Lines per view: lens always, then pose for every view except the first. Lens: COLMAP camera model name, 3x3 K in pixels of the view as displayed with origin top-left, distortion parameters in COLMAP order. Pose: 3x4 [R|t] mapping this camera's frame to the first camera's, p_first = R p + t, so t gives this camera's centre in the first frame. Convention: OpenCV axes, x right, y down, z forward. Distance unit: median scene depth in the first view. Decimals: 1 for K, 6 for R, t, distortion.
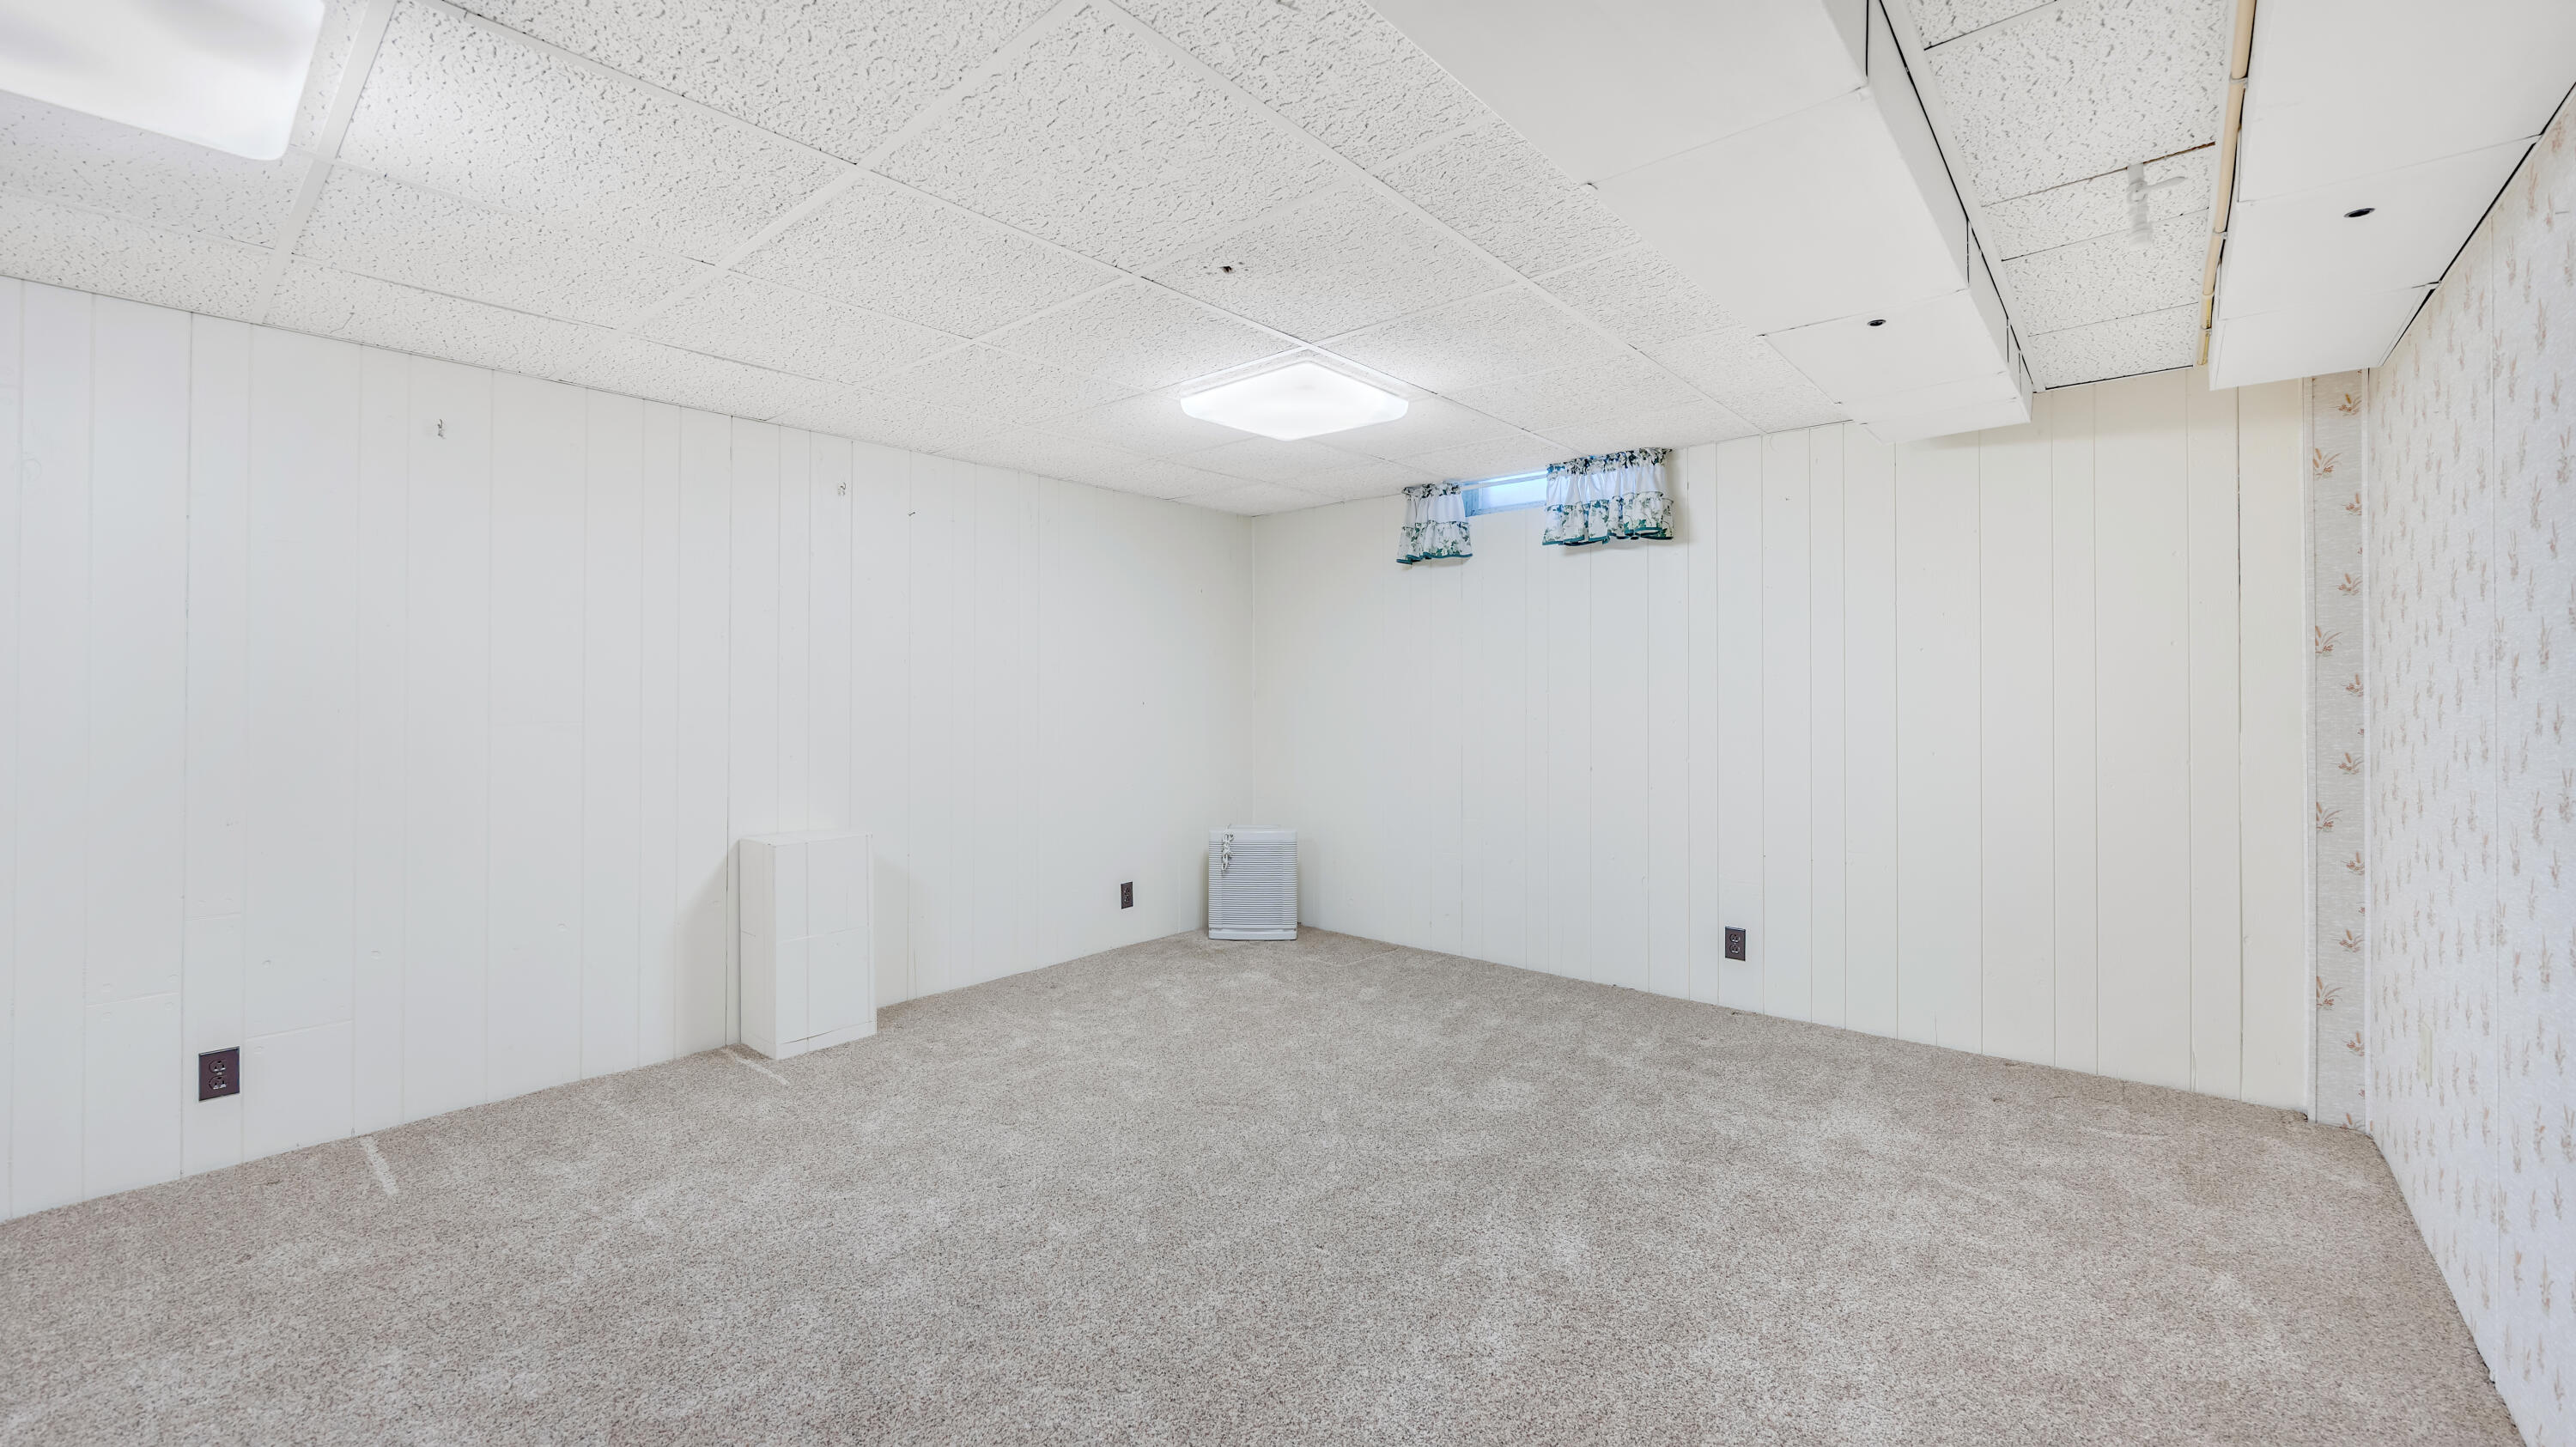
lens RADIAL K [[1008.4, 0, 1268.2], [0, 1008.4, 710.5], [0, 0, 1]] dist [-0.008352, 0.000213]
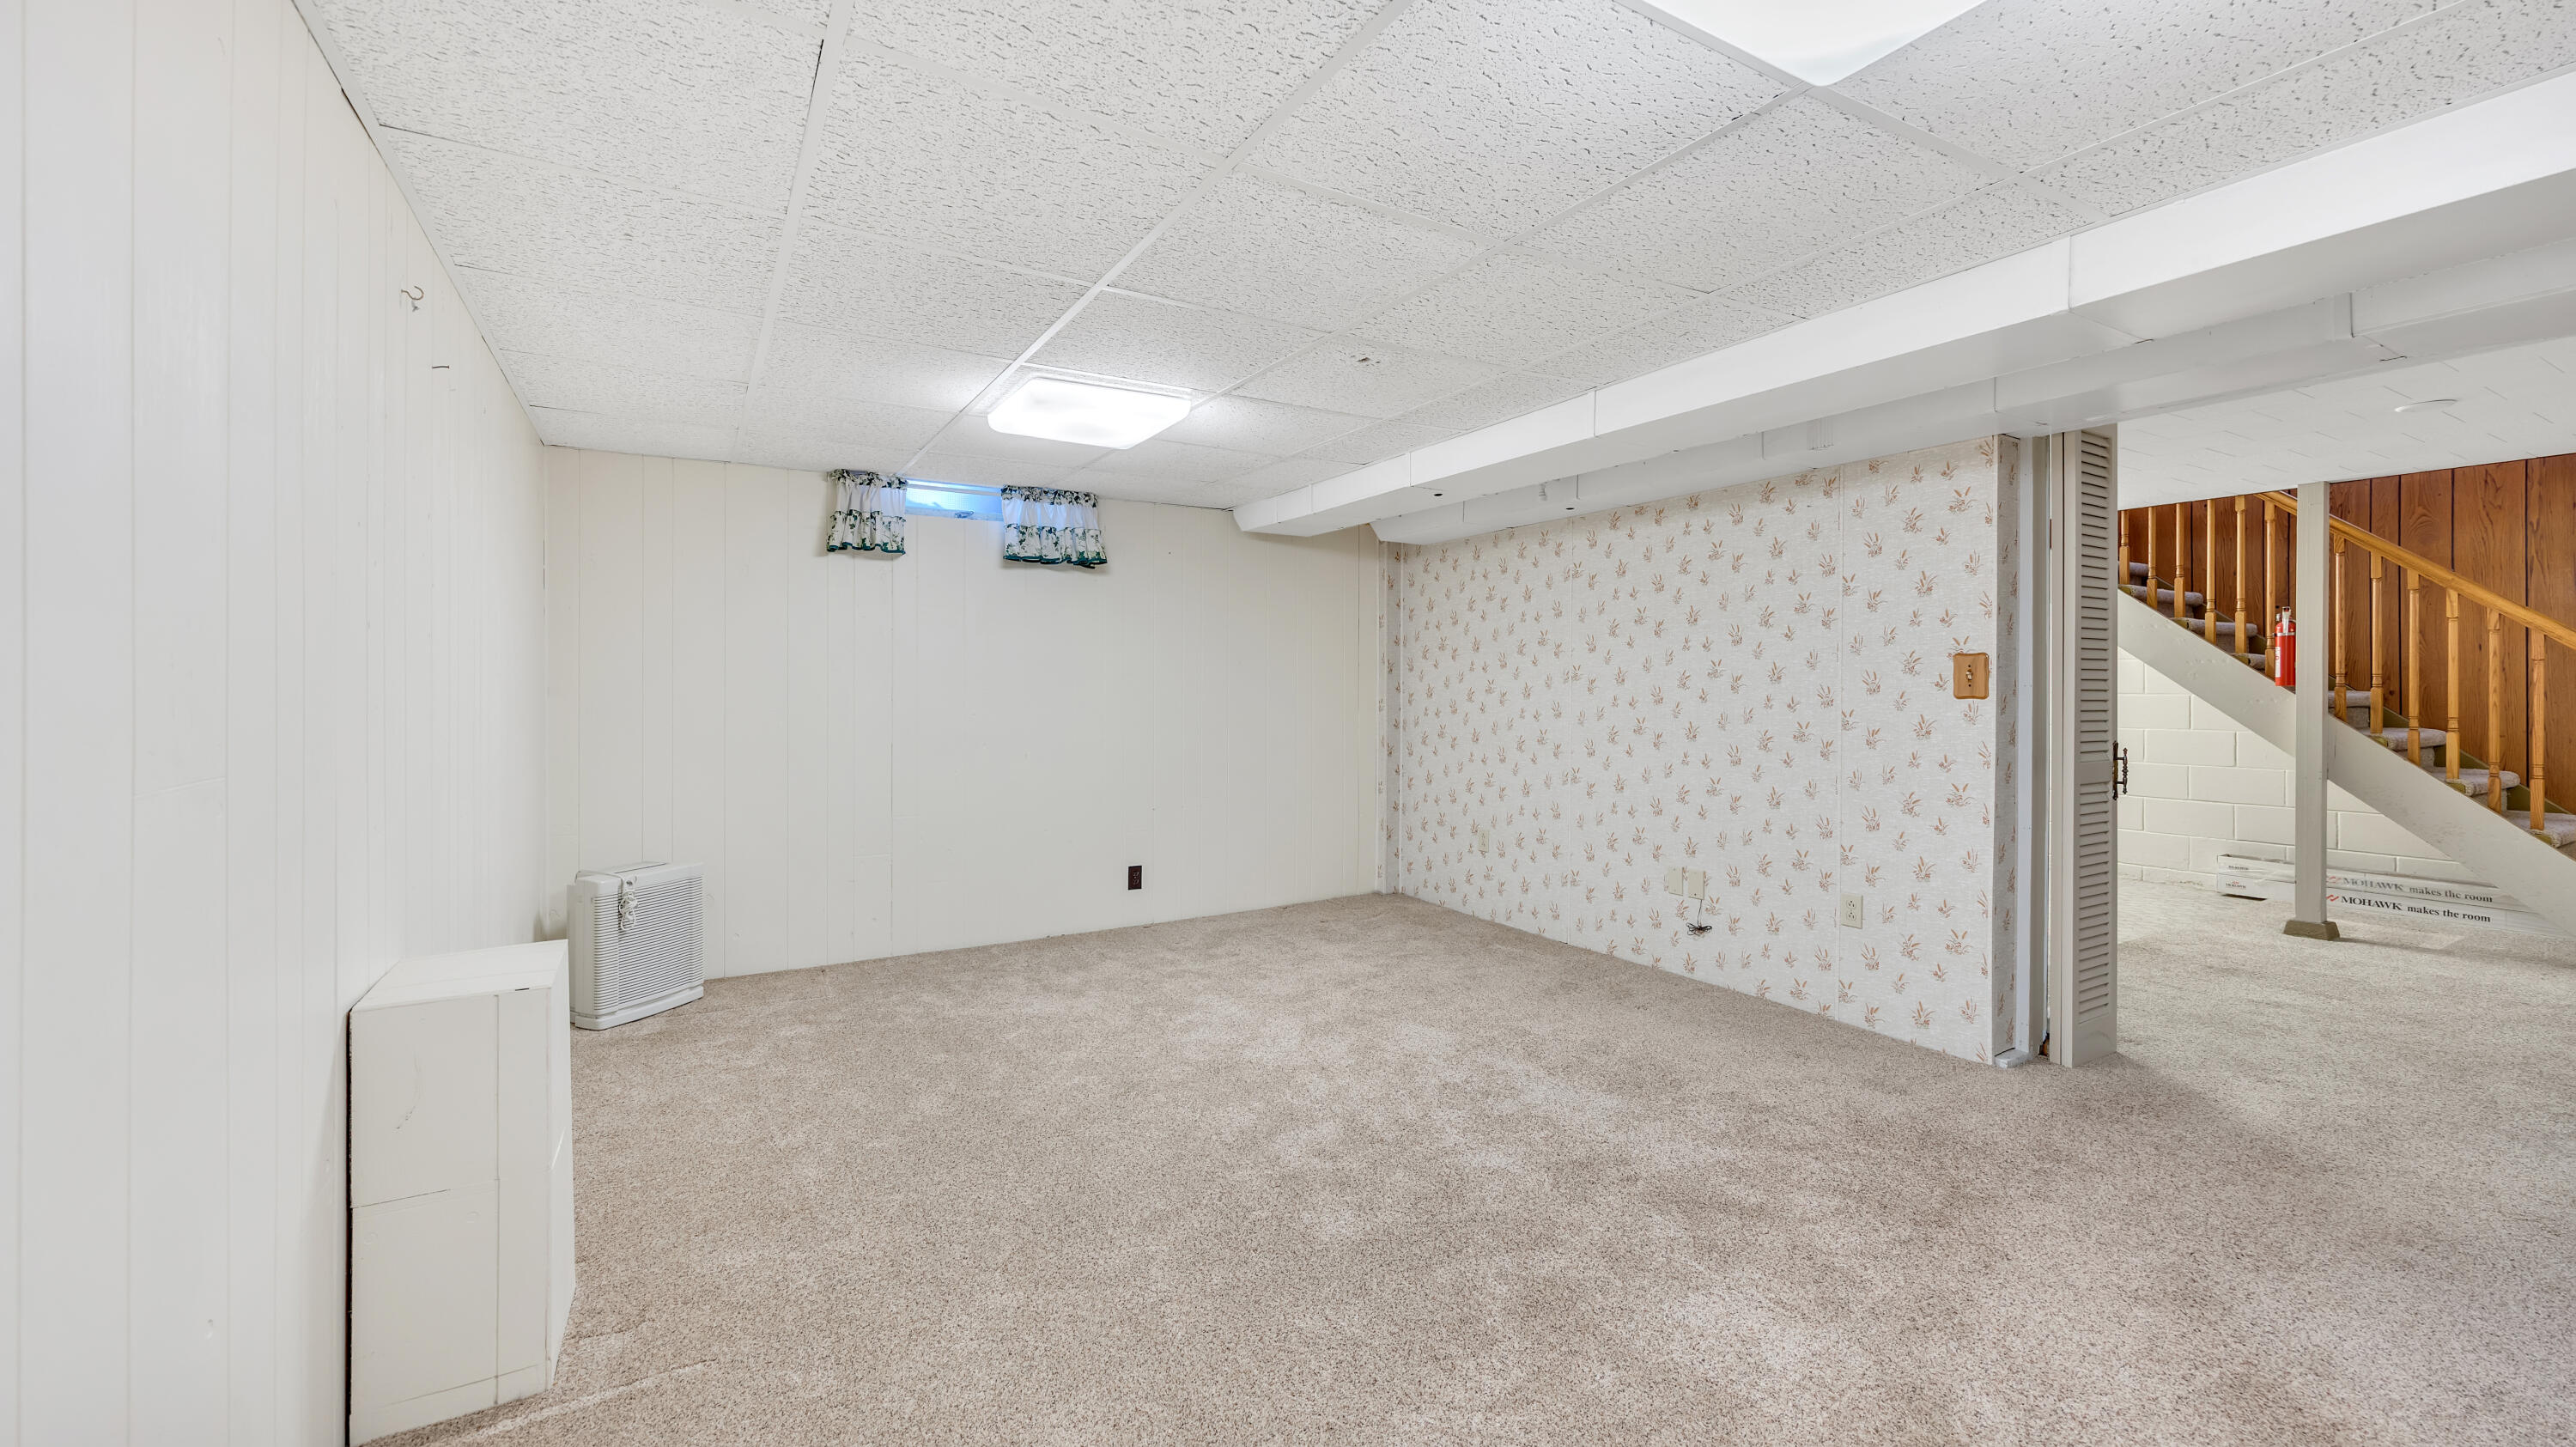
lens RADIAL K [[982.6, 0, 1277.6], [0, 982.6, 700.3], [0, 0, 1]] dist [-0.007432, 0.000191]
pose [[0.326188, -0.011276, 0.945238, -0.676975], [0.011695, 0.999900, 0.007892, -0.011962], [-0.945232, 0.008481, 0.326288, 0.373441]]
